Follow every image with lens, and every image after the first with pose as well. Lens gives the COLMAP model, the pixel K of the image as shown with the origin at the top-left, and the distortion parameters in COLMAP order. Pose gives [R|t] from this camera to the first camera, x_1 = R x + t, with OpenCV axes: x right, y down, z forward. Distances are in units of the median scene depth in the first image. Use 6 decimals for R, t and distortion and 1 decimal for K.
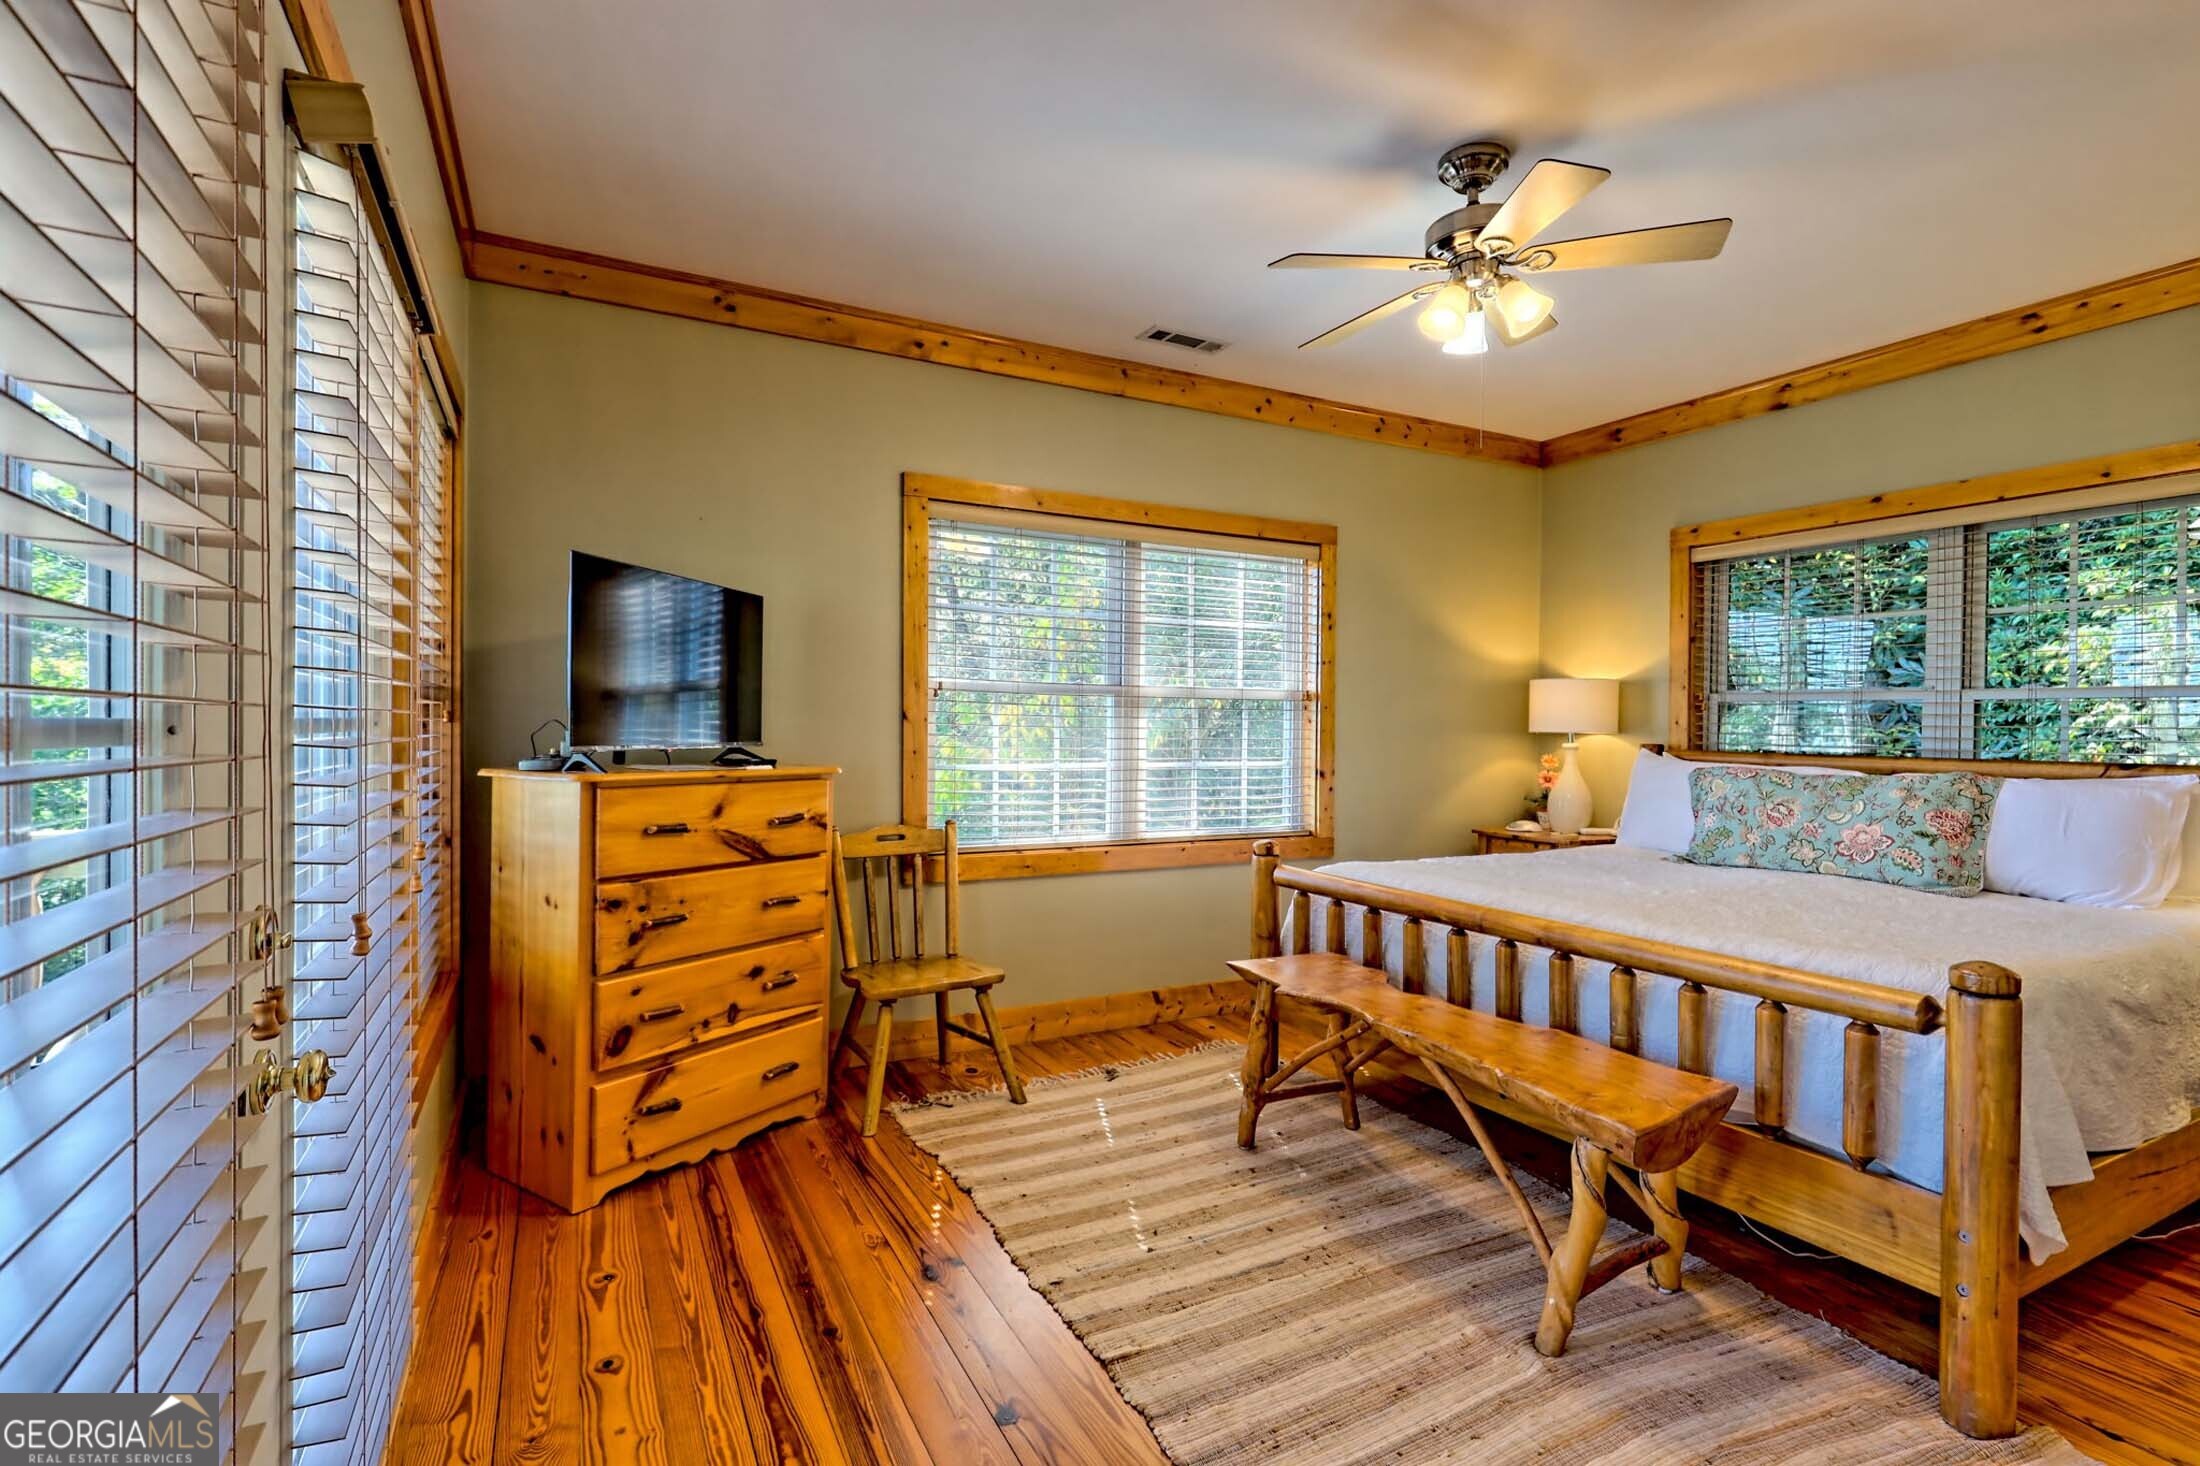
lens RADIAL K [[1011.3, 0, 1102.8], [0, 1011.3, 735.6], [0, 0, 1]] dist [0.001205, 0.000453]
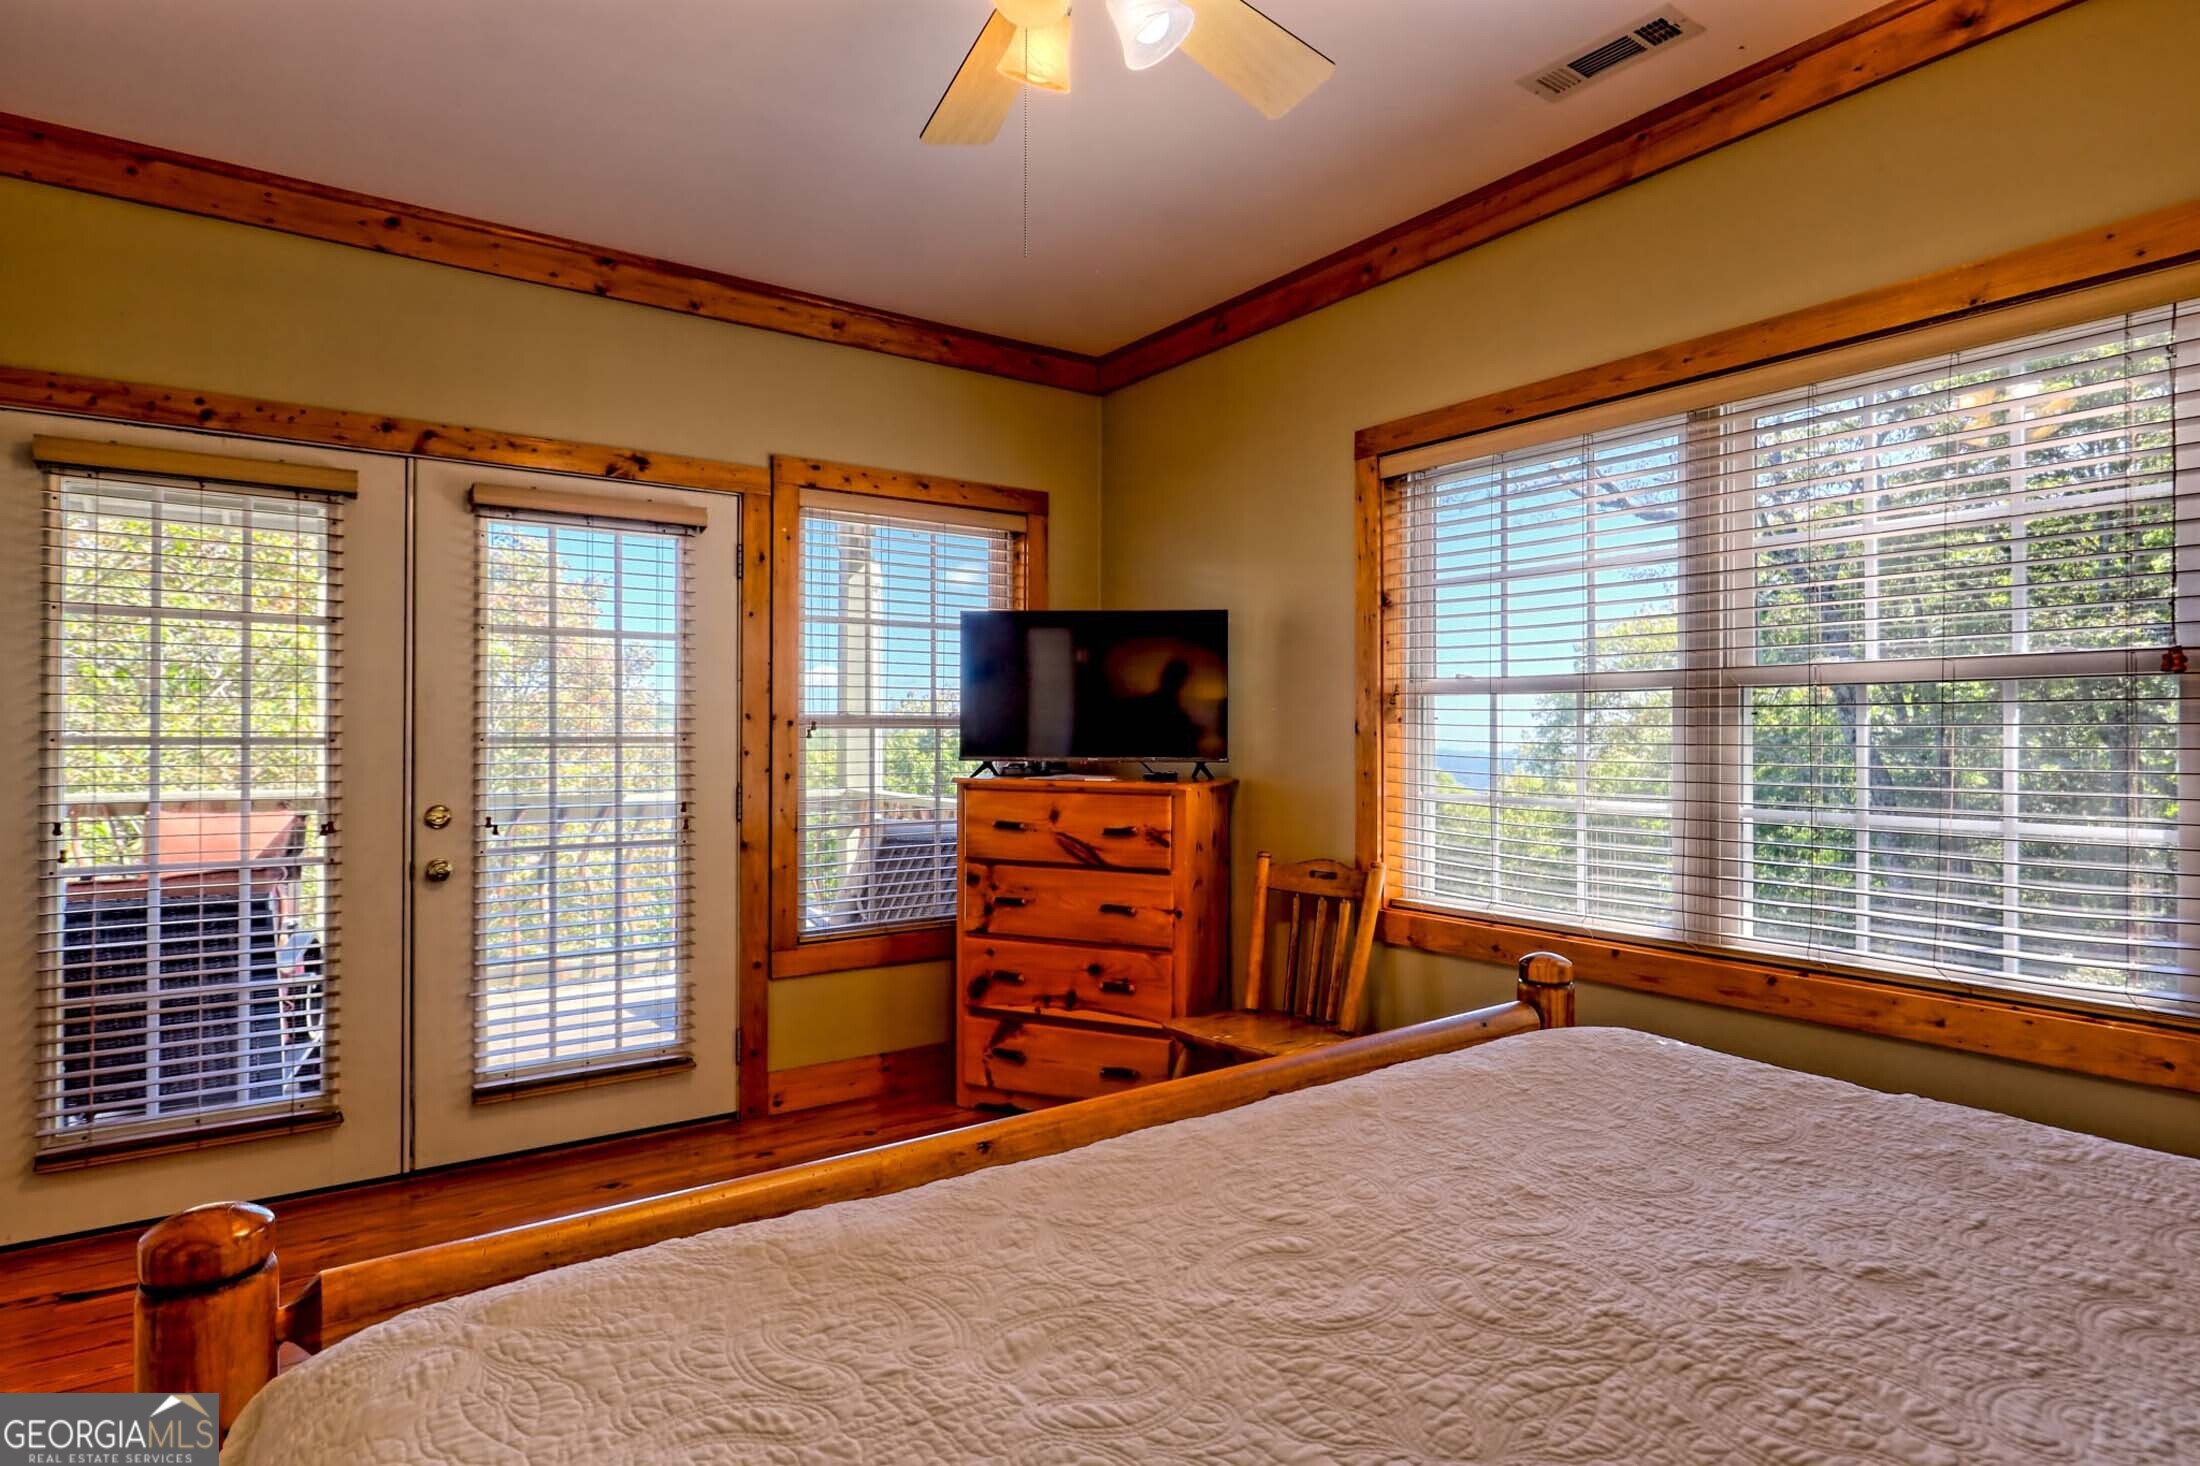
lens RADIAL K [[1179.8, 0, 1101.0], [0, 1179.8, 726.9], [0, 0, 1]] dist [-0.000935, -0.000275]
pose [[0.137515, -0.009885, -0.990450, 0.902155], [-0.008449, 0.999902, -0.011152, -0.010940], [0.990464, 0.009902, 0.137418, 0.831813]]
